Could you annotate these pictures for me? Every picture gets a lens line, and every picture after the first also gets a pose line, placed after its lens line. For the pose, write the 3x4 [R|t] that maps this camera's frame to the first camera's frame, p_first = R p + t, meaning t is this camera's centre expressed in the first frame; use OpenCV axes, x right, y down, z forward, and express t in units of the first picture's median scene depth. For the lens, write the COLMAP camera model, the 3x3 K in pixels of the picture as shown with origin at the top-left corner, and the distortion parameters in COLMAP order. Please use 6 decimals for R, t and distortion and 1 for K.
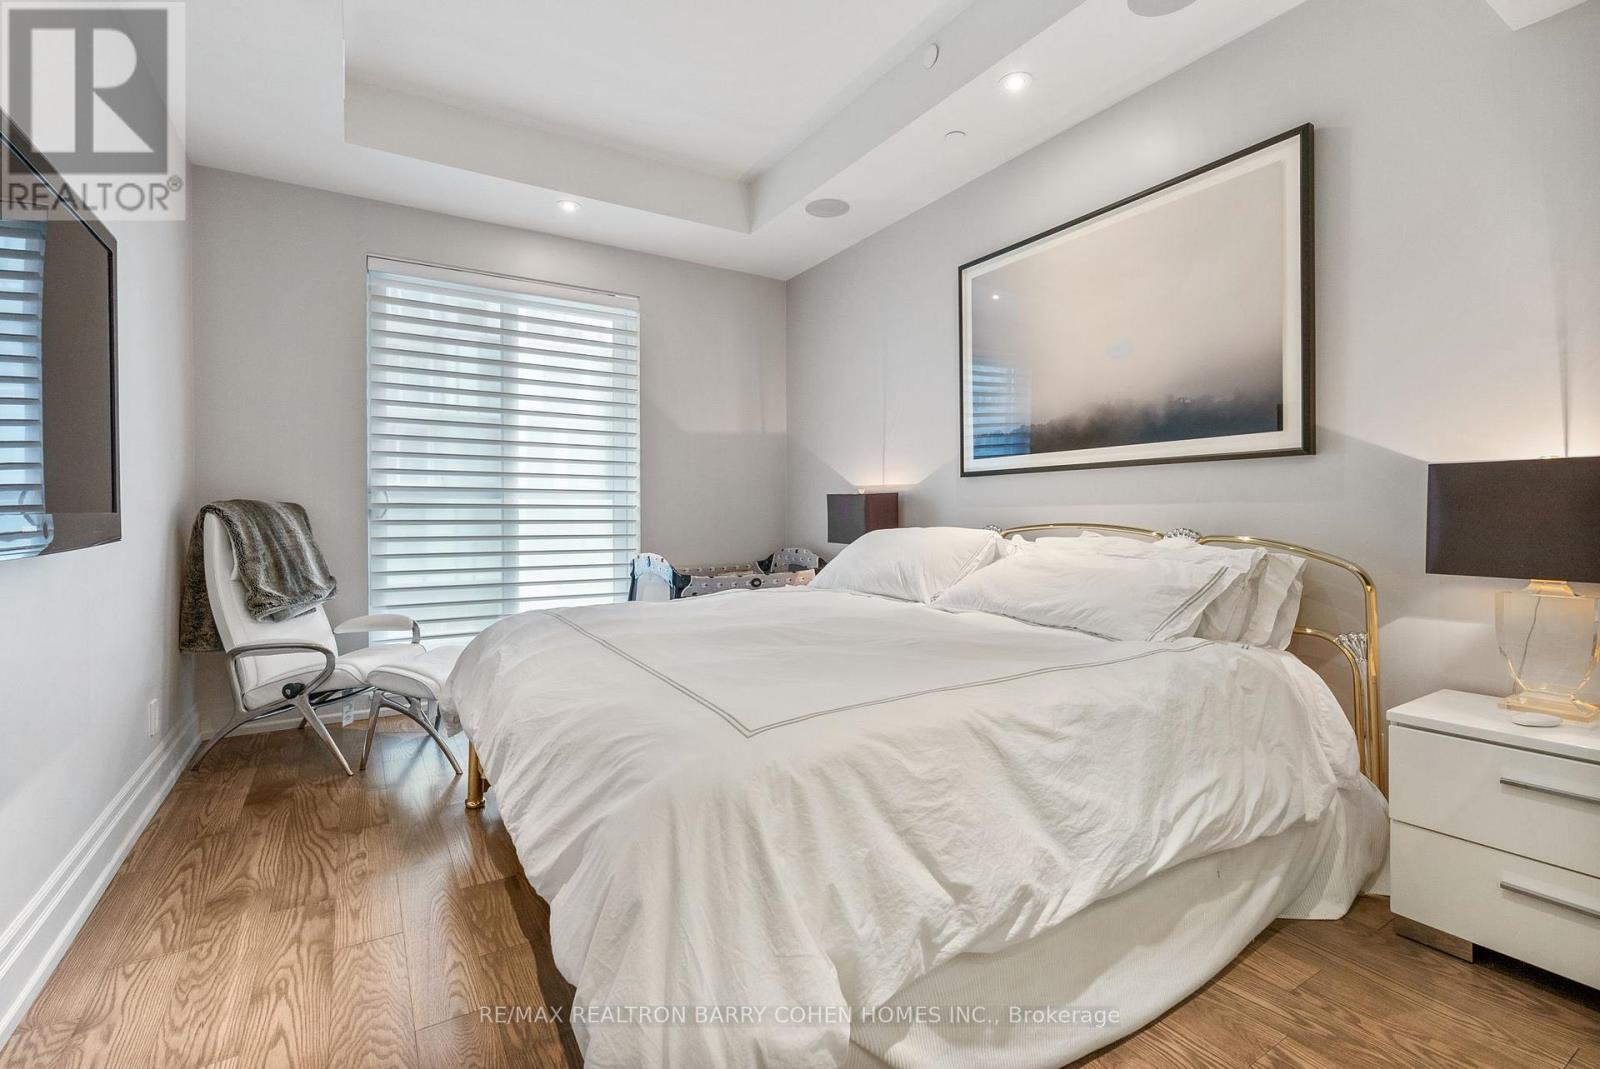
lens RADIAL K [[728.8, 0, 798.3], [0, 728.8, 522.7], [0, 0, 1]] dist [-0.000381, 0.000557]
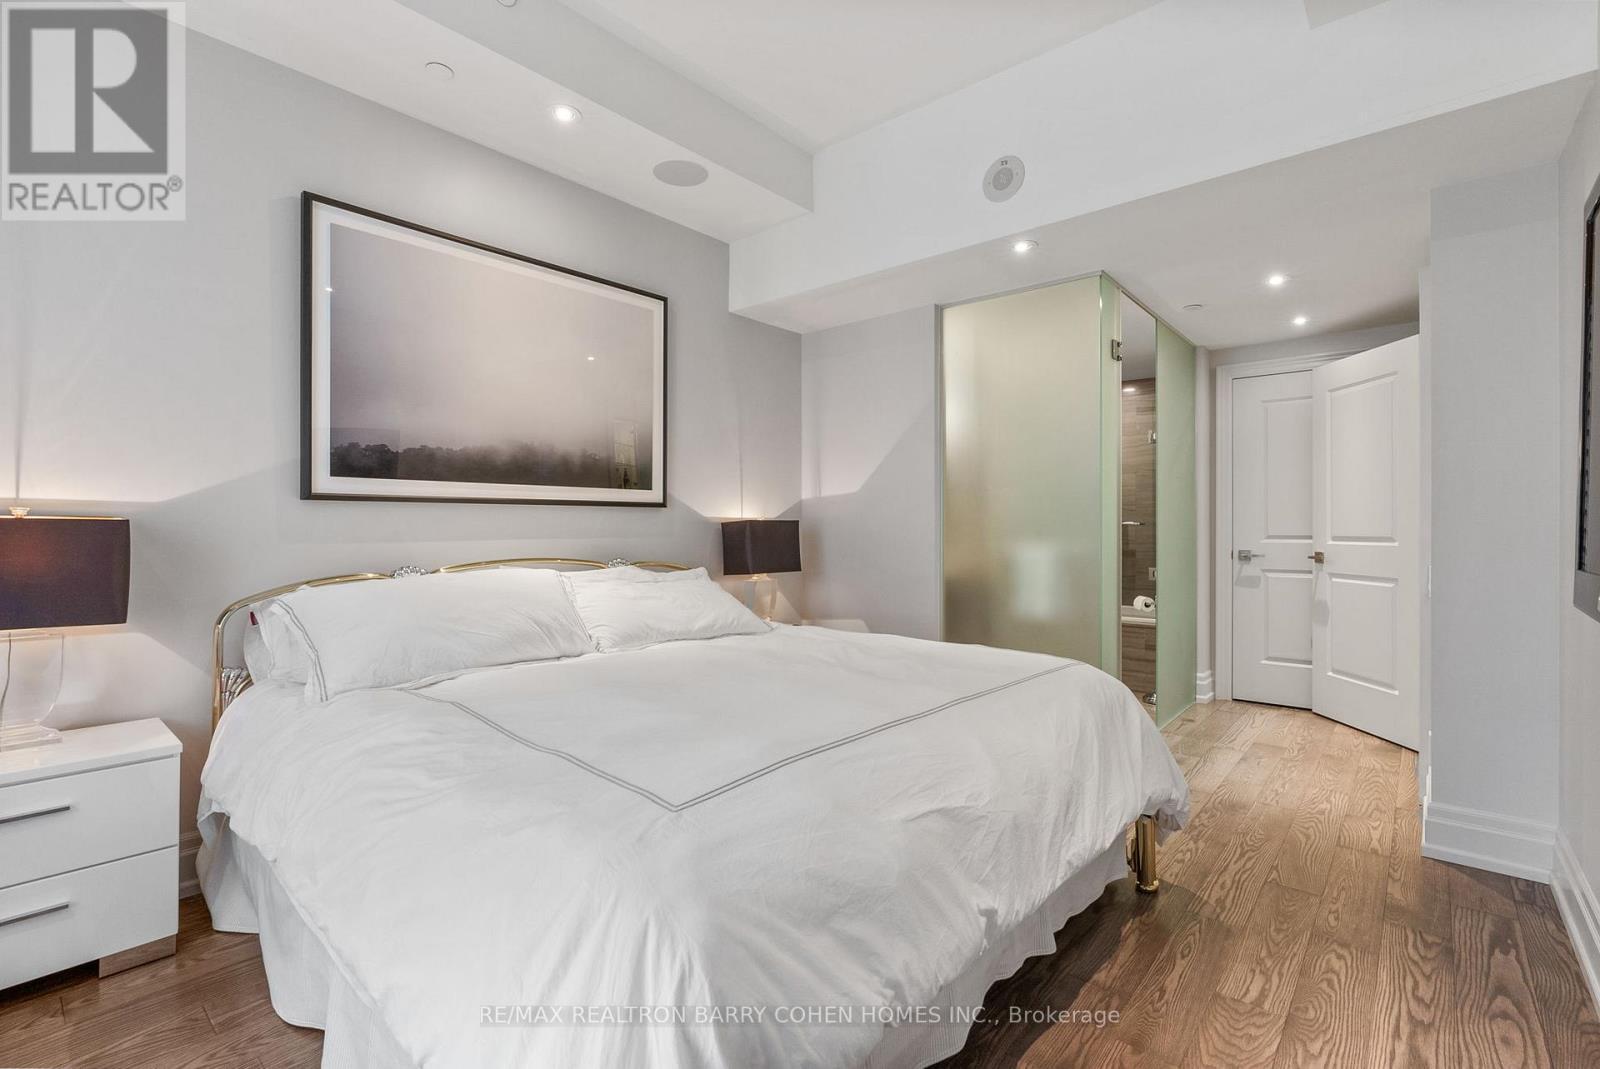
lens RADIAL K [[728.8, 0, 798.3], [0, 728.8, 522.7], [0, 0, 1]] dist [-0.000381, 0.000557]
pose [[-0.303393, 0.004338, 0.952856, -0.886600], [0.007640, 0.999969, -0.002120, -0.053726], [-0.952835, 0.006637, -0.303416, 1.194445]]
